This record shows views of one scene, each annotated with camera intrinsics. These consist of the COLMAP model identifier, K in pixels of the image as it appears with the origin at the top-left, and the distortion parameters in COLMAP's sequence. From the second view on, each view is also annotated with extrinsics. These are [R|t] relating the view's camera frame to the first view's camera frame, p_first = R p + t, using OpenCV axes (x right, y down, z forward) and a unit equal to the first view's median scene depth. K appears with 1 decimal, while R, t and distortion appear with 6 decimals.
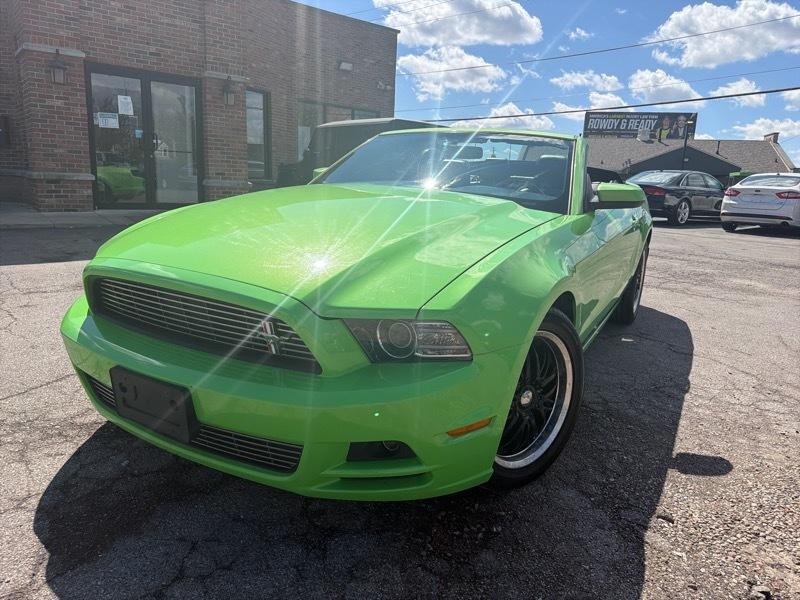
lens RADIAL K [[571.2, 0, 396.2], [0, 571.2, 305.2], [0, 0, 1]] dist [0.010277, -0.020420]
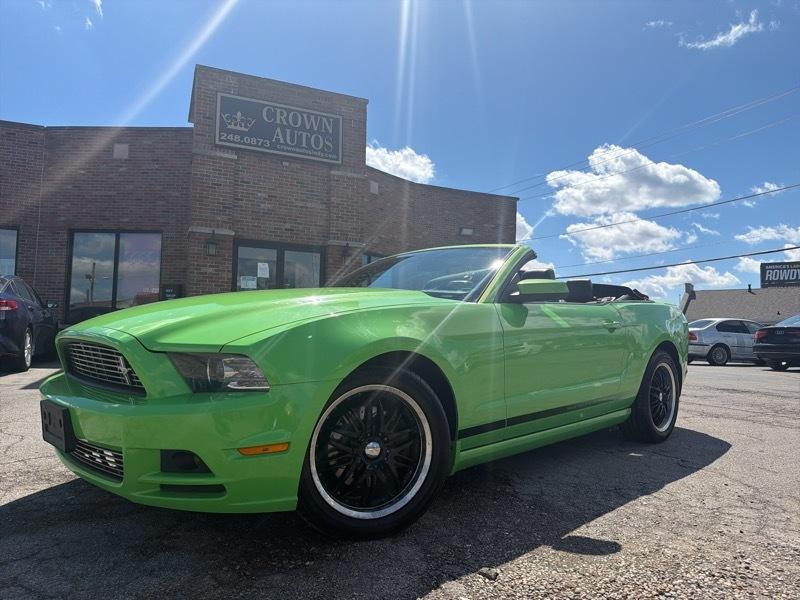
lens RADIAL K [[571.2, 0, 403.9], [0, 571.2, 299.0], [0, 0, 1]] dist [0.010277, -0.020420]
pose [[0.961826, -0.045663, -0.269824, 0.431424], [-0.035080, 0.957273, -0.287052, 0.143502], [0.271402, 0.285559, 0.919128, -0.047497]]
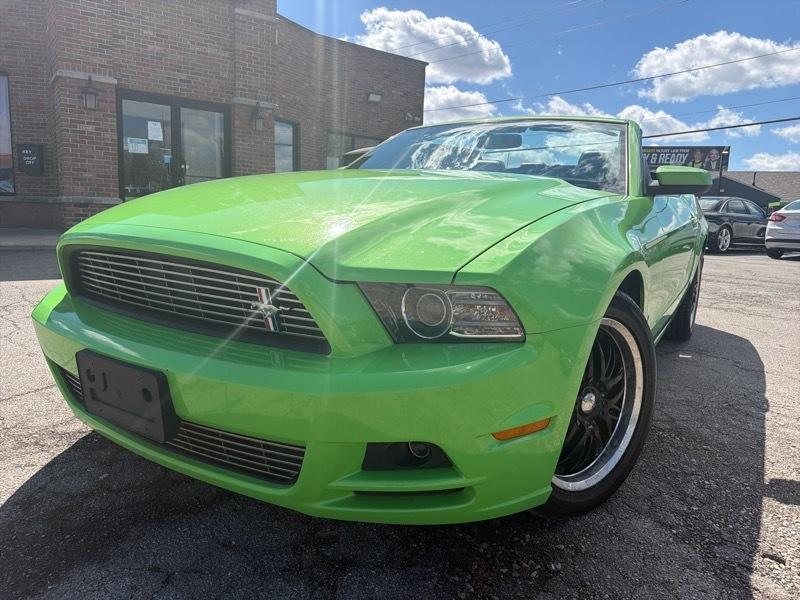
lens RADIAL K [[571.2, 0, 394.4], [0, 571.2, 303.3], [0, 0, 1]] dist [0.010277, -0.020420]
pose [[0.998658, 0.001317, -0.051776, -0.002005], [-0.004790, 0.997741, -0.067014, 0.056445], [0.051570, 0.067172, 0.996408, 0.122744]]
